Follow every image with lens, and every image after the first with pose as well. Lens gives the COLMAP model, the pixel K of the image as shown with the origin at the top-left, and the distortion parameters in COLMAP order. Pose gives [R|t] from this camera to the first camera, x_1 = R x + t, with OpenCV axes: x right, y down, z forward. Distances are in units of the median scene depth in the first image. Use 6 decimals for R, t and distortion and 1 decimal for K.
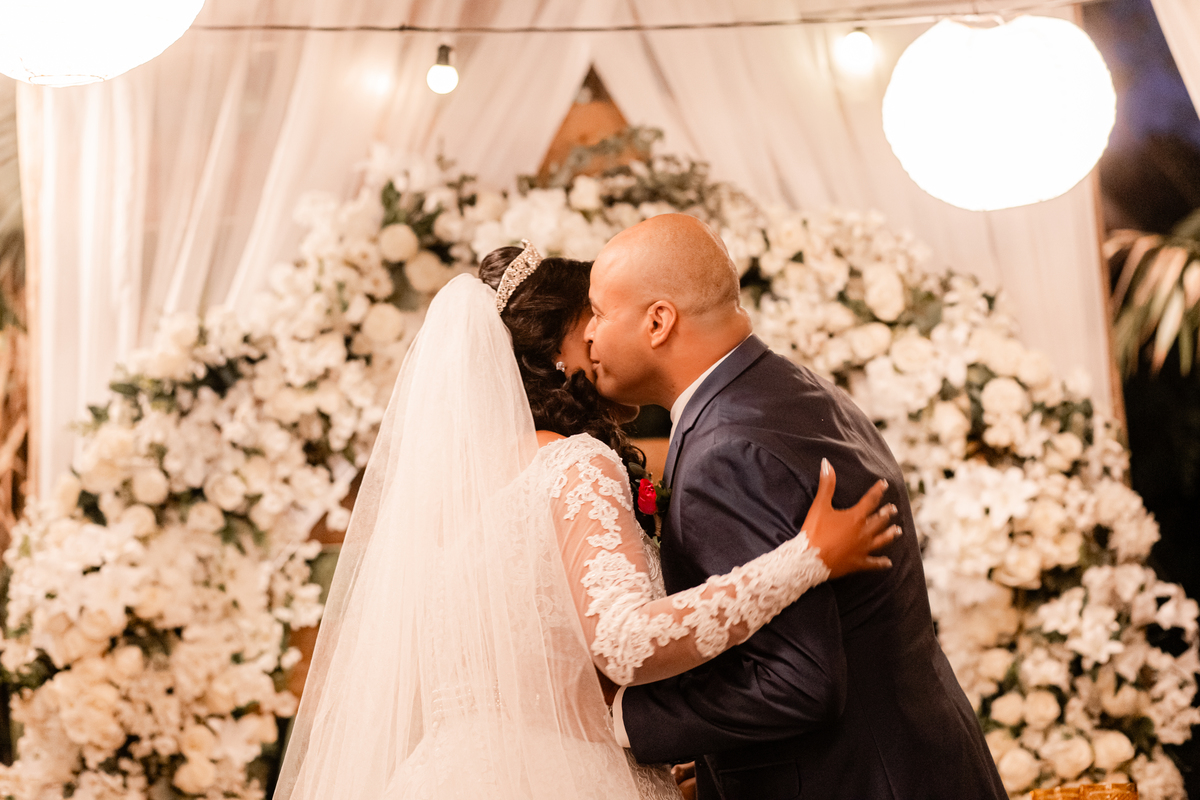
lens RADIAL K [[2893.9, 0, 607.0], [0, 2893.9, 403.2], [0, 0, 1]] dist [0.095717, 0.000000]
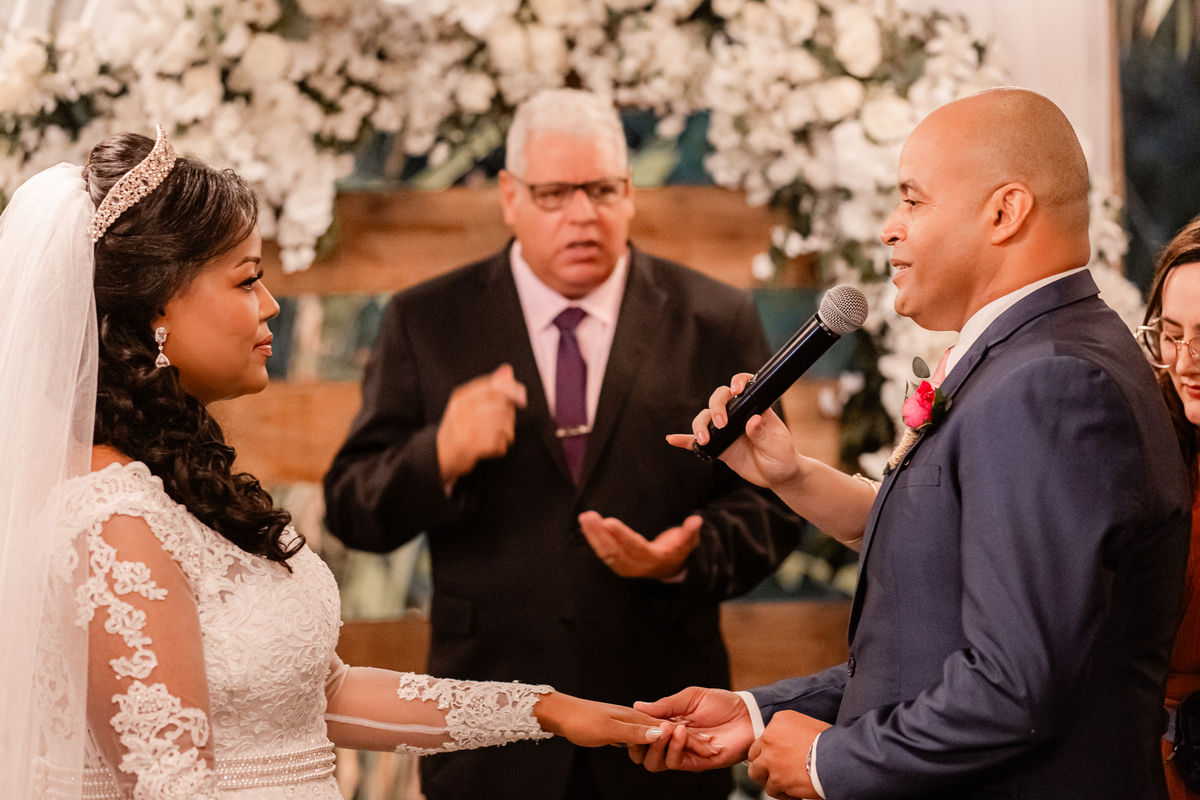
lens RADIAL K [[2893.9, 0, 592.1], [0, 2893.9, 405.3], [0, 0, 1]] dist [0.095717, 0.000000]
pose [[0.999038, 0.035975, 0.025059, 0.000216], [-0.039907, 0.982855, 0.180008, -0.083694], [-0.018153, -0.180835, 0.983346, 0.144902]]
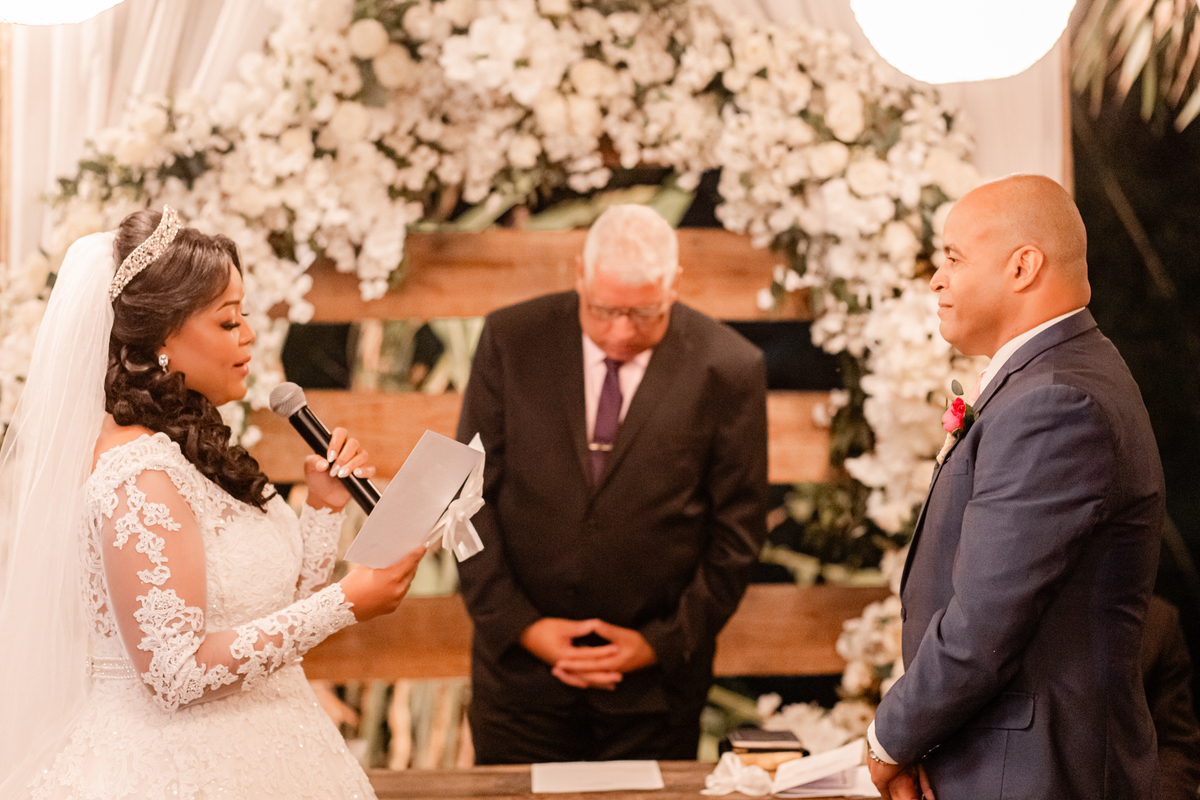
lens RADIAL K [[2893.9, 0, 600.5], [0, 2893.9, 398.8], [0, 0, 1]] dist [0.095717, 0.000000]
pose [[0.998864, 0.046148, 0.011904, 0.002767], [-0.047495, 0.984580, 0.168363, -0.106562], [-0.003951, -0.168737, 0.985653, -0.018263]]
